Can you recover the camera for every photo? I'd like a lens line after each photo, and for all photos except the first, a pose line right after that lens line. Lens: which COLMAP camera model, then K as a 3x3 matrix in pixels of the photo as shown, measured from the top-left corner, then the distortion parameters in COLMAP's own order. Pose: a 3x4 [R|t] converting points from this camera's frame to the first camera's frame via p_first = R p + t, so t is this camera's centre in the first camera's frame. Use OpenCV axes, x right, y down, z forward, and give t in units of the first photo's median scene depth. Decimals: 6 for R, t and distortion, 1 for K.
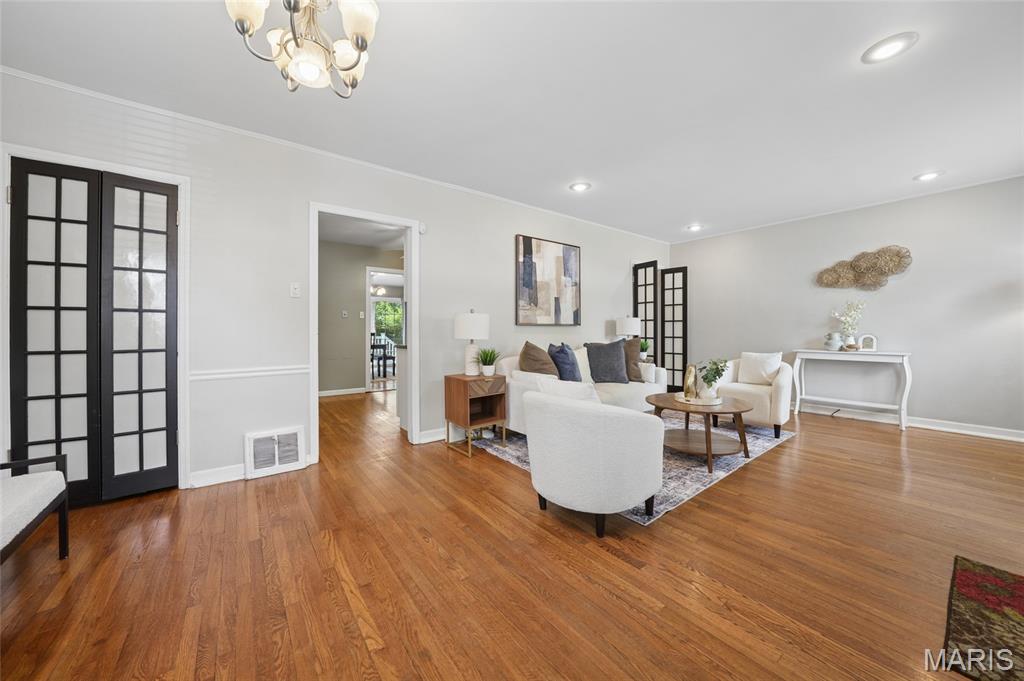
lens RADIAL K [[368.0, 0, 513.0], [0, 368.0, 328.7], [0, 0, 1]] dist [-0.017757, 0.000029]
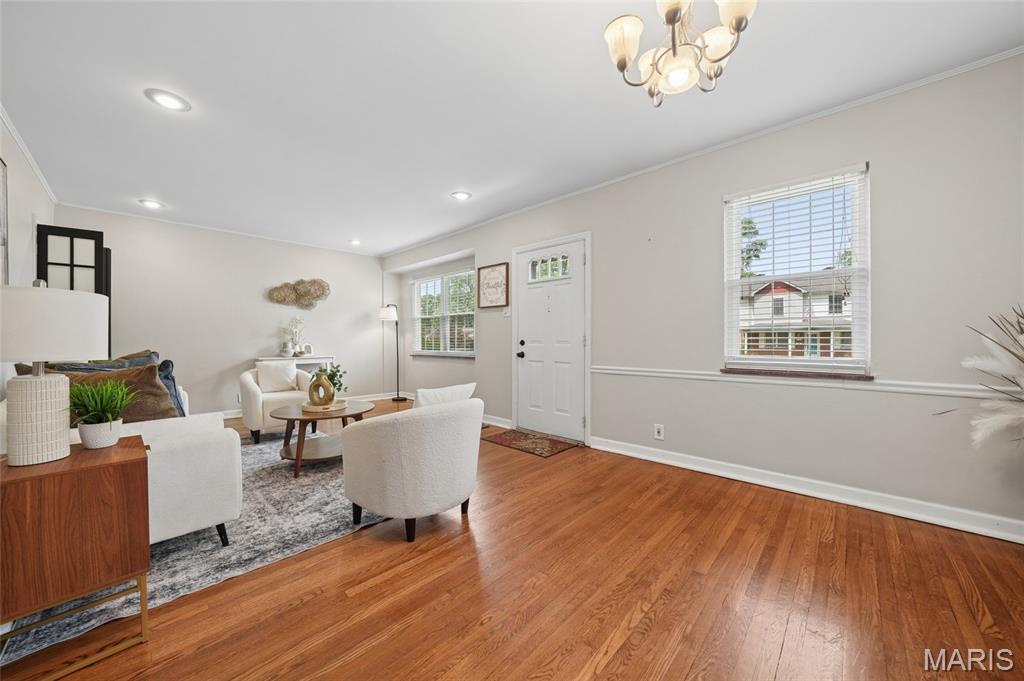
lens RADIAL K [[363.3, 0, 509.0], [0, 363.3, 340.7], [0, 0, 1]] dist [-0.012890, 0.000137]
pose [[-0.164849, -0.003194, 0.986314, -0.426402], [-0.001952, 0.999994, 0.002912, 0.002538], [-0.986317, -0.001445, -0.164854, 0.474883]]
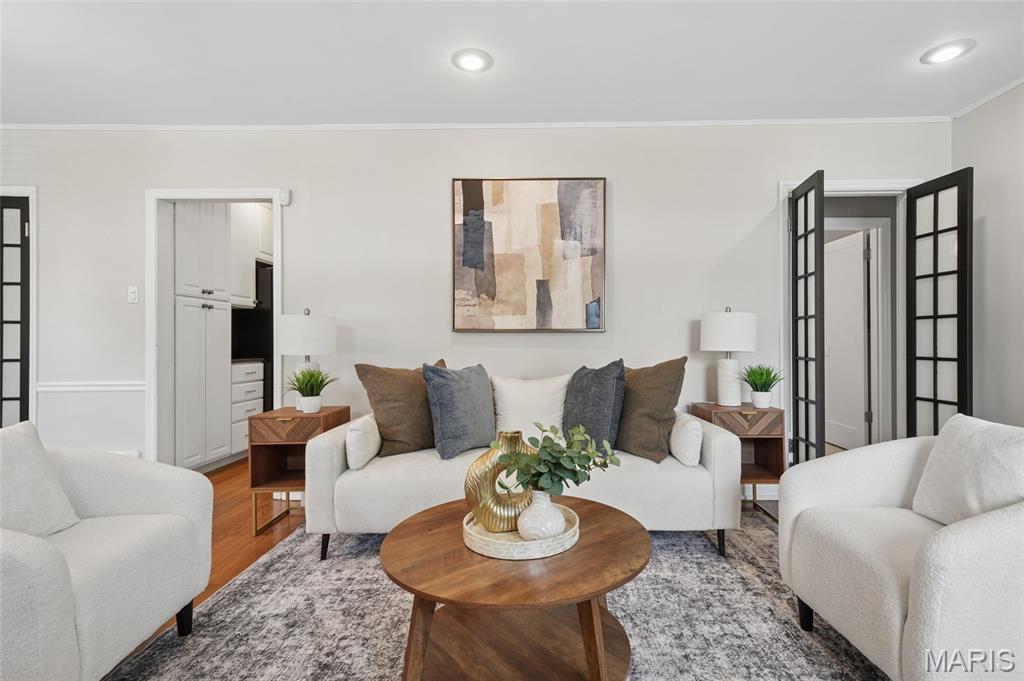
lens RADIAL K [[493.1, 0, 532.2], [0, 493.1, 336.7], [0, 0, 1]] dist [0.015603, -0.000273]
pose [[0.783624, -0.005366, -0.621213, 0.598952], [0.003588, 0.999985, -0.004112, 0.001862], [0.621225, 0.000993, 0.783631, 0.446429]]
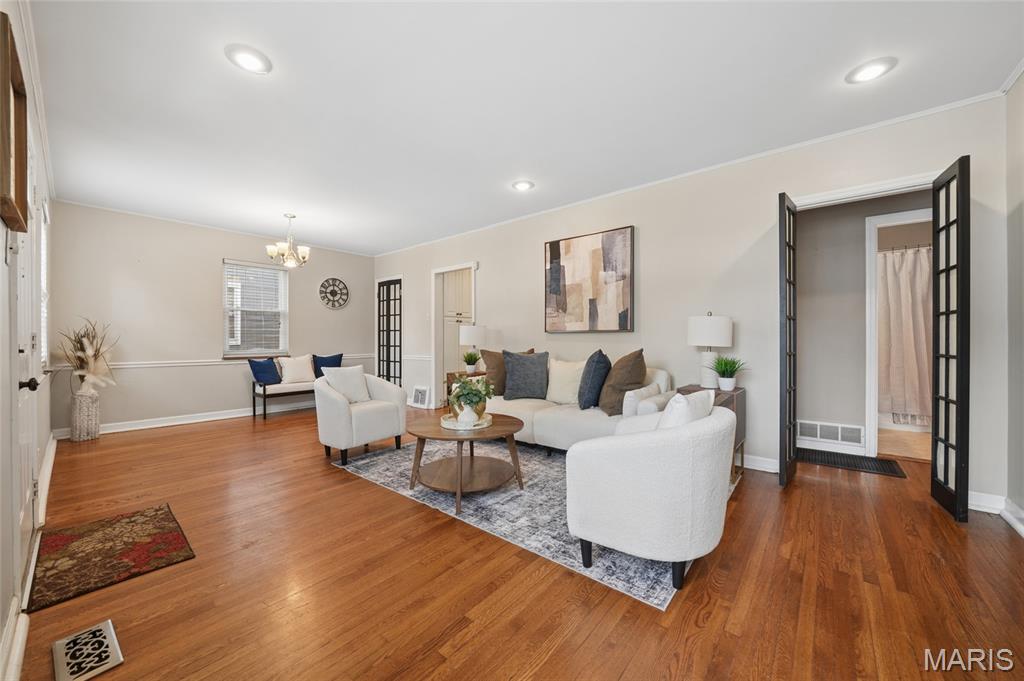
lens RADIAL K [[375.4, 0, 512.0], [0, 375.4, 340.5], [0, 0, 1]] dist [-0.044633, -0.000121]
pose [[0.225932, 0.005243, -0.974129, 0.981872], [0.006778, 0.999953, 0.006954, 0.004126], [0.974119, -0.008174, 0.225886, 0.665263]]
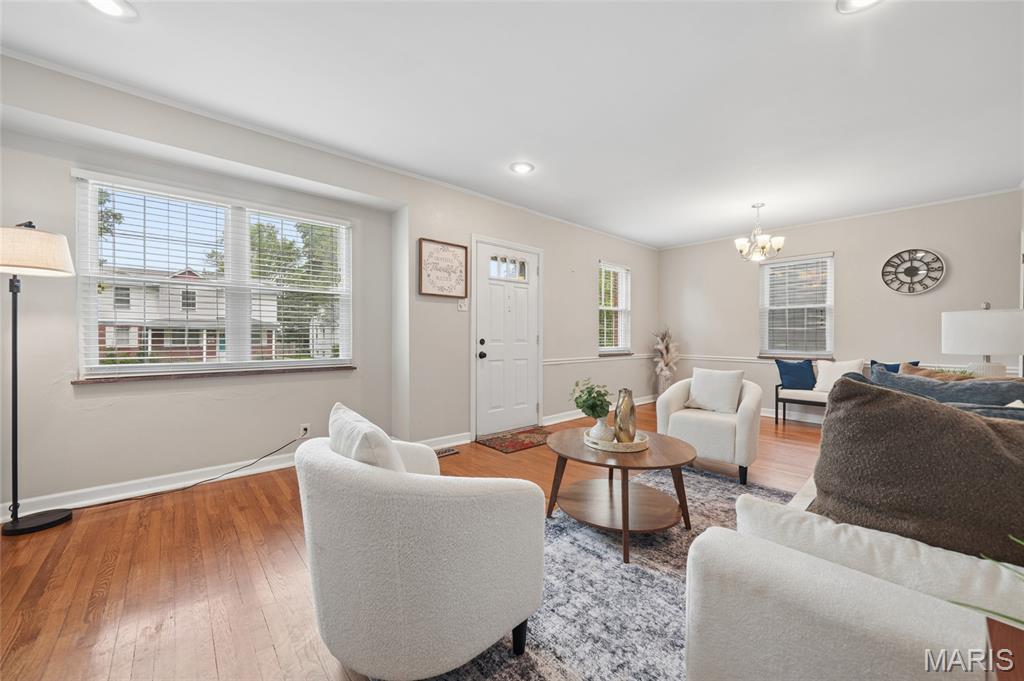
lens RADIAL K [[388.6, 0, 512.9], [0, 388.6, 338.6], [0, 0, 1]] dist [-0.010795, -0.000018]
pose [[-0.997055, -0.001203, -0.076677, 0.544066], [-0.000980, 0.999995, -0.002944, 0.006005], [0.076680, -0.002860, -0.997052, 1.242694]]
